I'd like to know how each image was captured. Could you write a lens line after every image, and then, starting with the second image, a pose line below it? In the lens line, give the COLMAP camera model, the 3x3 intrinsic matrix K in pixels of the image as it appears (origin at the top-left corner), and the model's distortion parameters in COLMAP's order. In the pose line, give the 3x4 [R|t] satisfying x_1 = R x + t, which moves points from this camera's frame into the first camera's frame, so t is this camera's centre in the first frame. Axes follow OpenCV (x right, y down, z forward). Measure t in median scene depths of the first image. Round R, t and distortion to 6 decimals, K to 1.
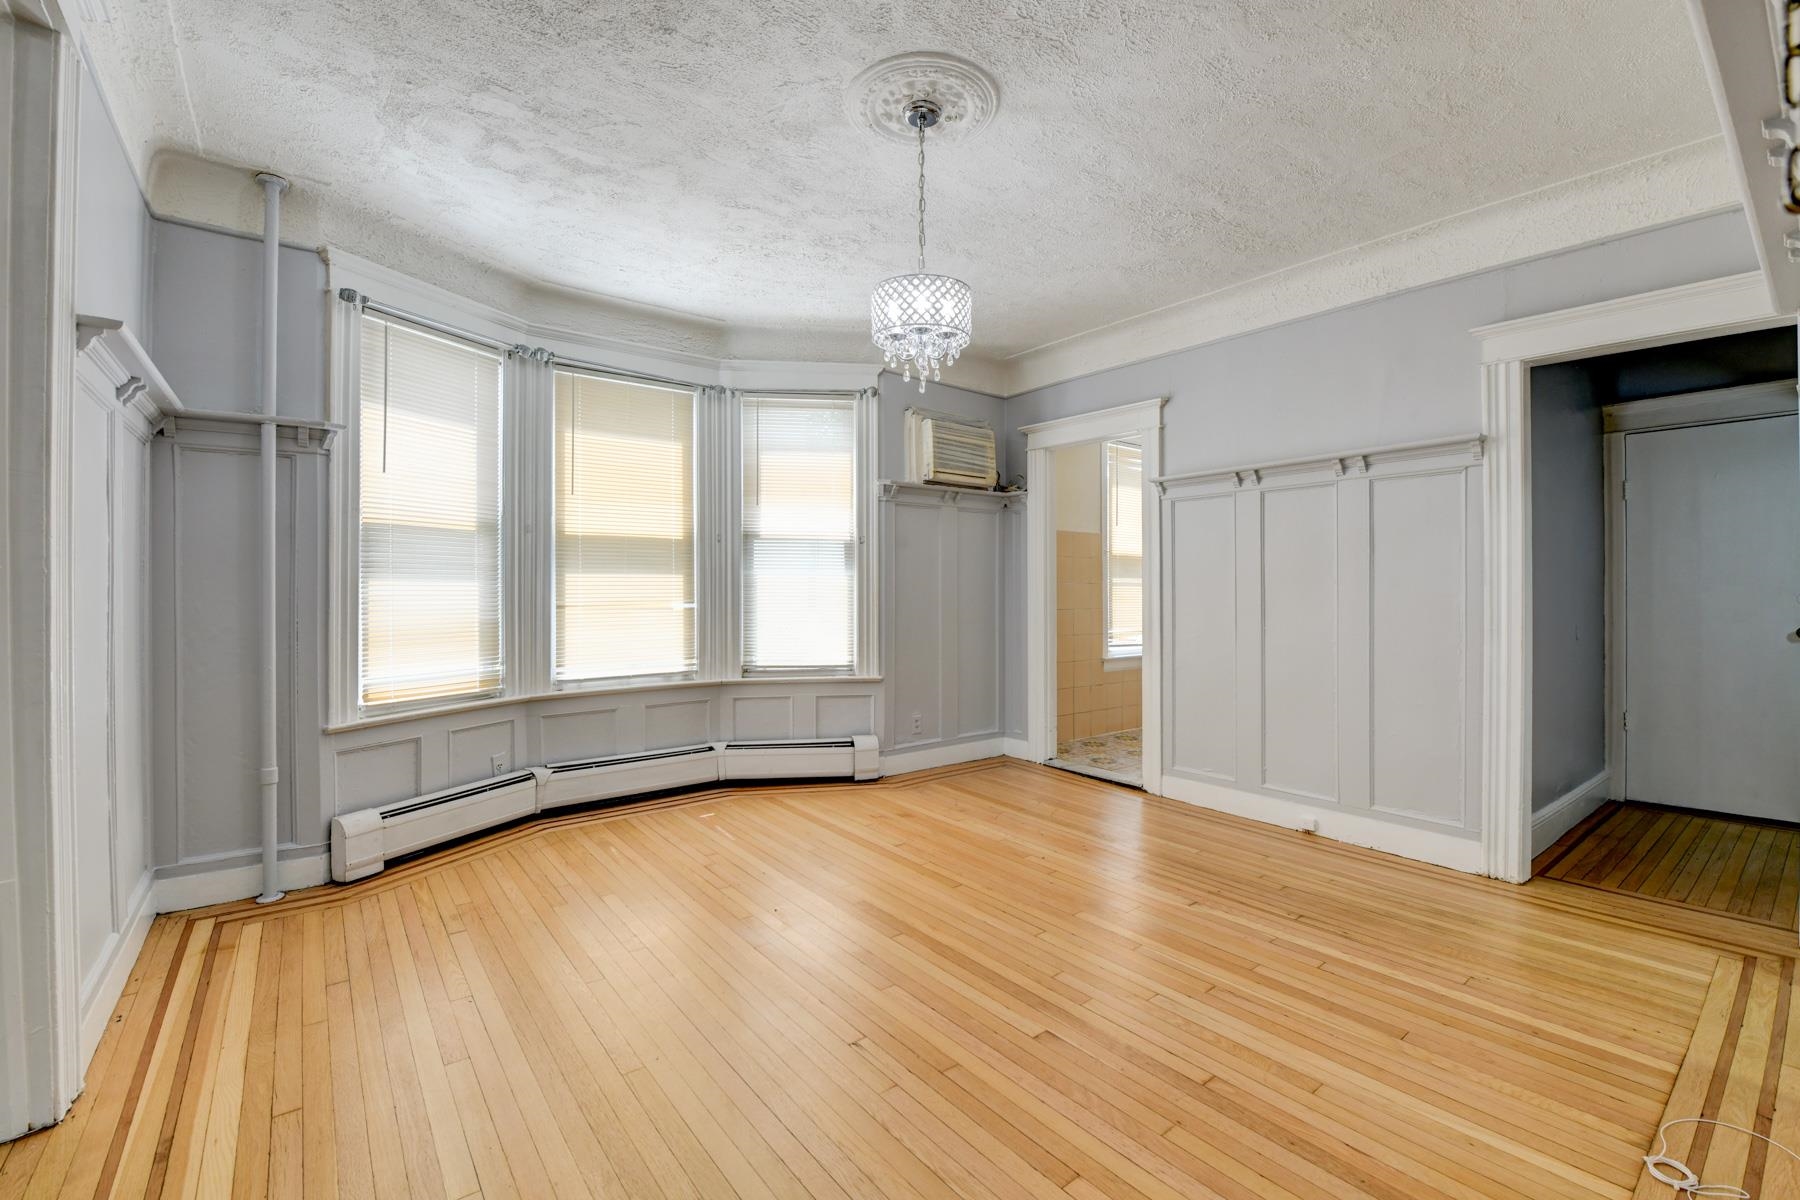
lens RADIAL K [[767.4, 0, 906.7], [0, 767.4, 598.8], [0, 0, 1]] dist [-0.011986, -0.004949]
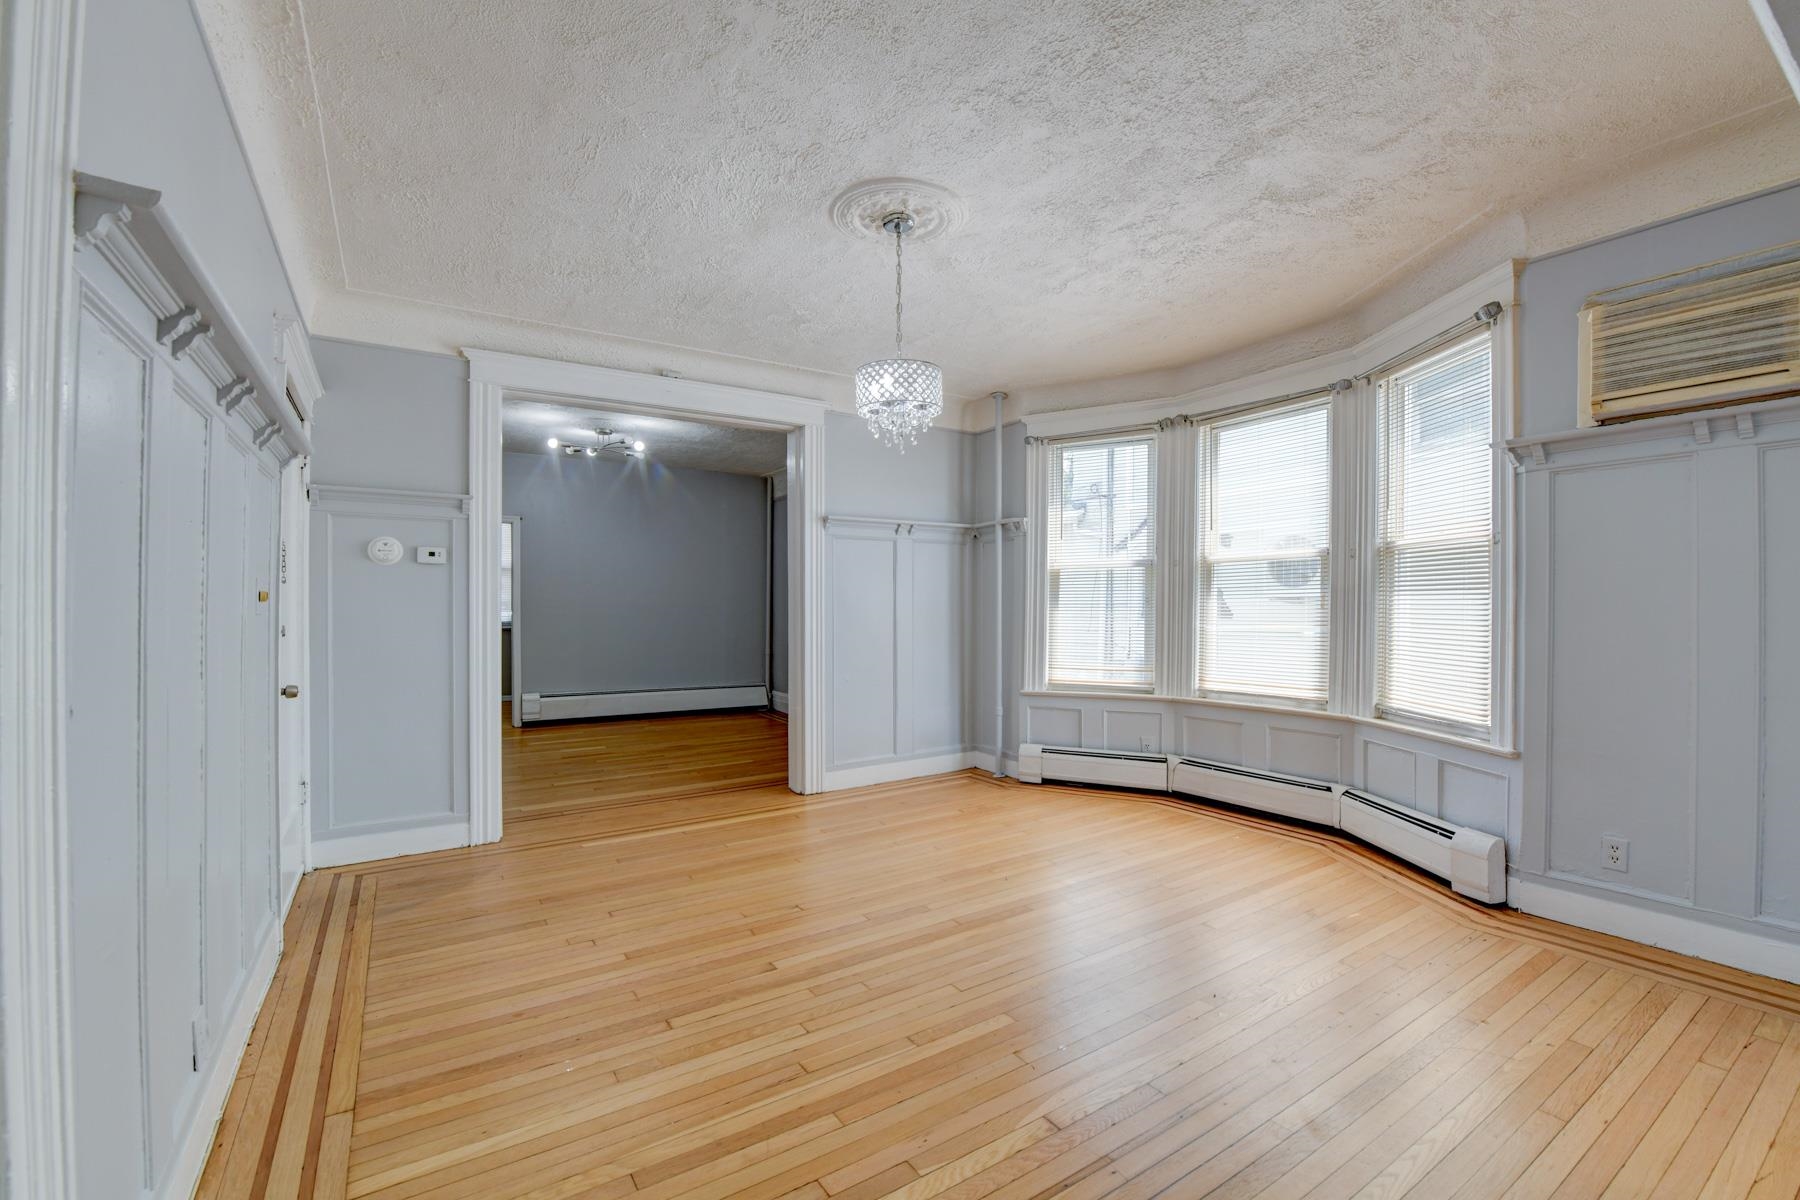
lens RADIAL K [[767.4, 0, 914.9], [0, 767.4, 608.3], [0, 0, 1]] dist [-0.013497, -0.005797]
pose [[-0.081580, 0.001940, -0.996665, 0.651503], [-0.004595, 0.999987, 0.002323, -0.003942], [0.996656, 0.004769, -0.081570, 0.625809]]
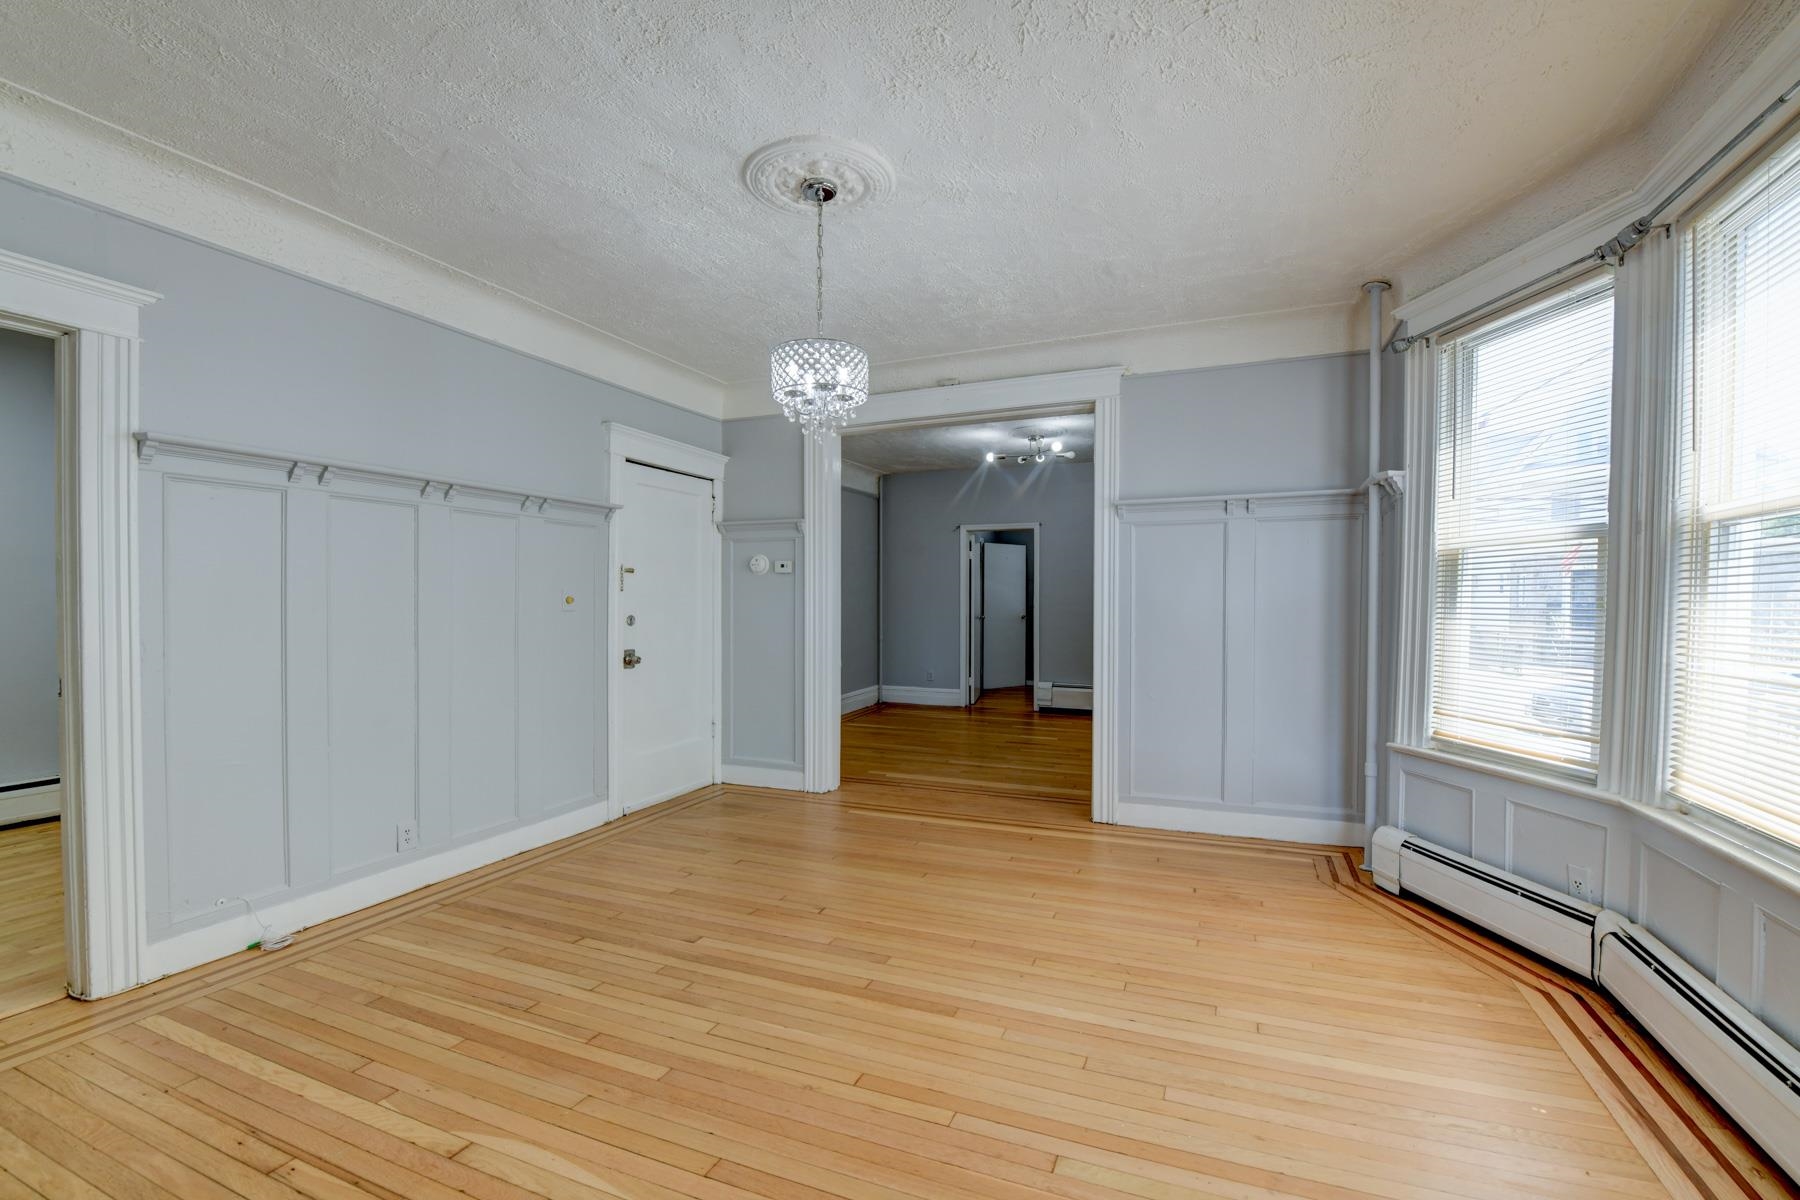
lens RADIAL K [[767.4, 0, 914.9], [0, 767.4, 608.3], [0, 0, 1]] dist [-0.013497, -0.005797]
pose [[-0.870420, 0.003487, -0.492298, 0.236687], [-0.005432, 0.999846, 0.016686, -0.016820], [0.492280, 0.017197, -0.870267, 1.107467]]
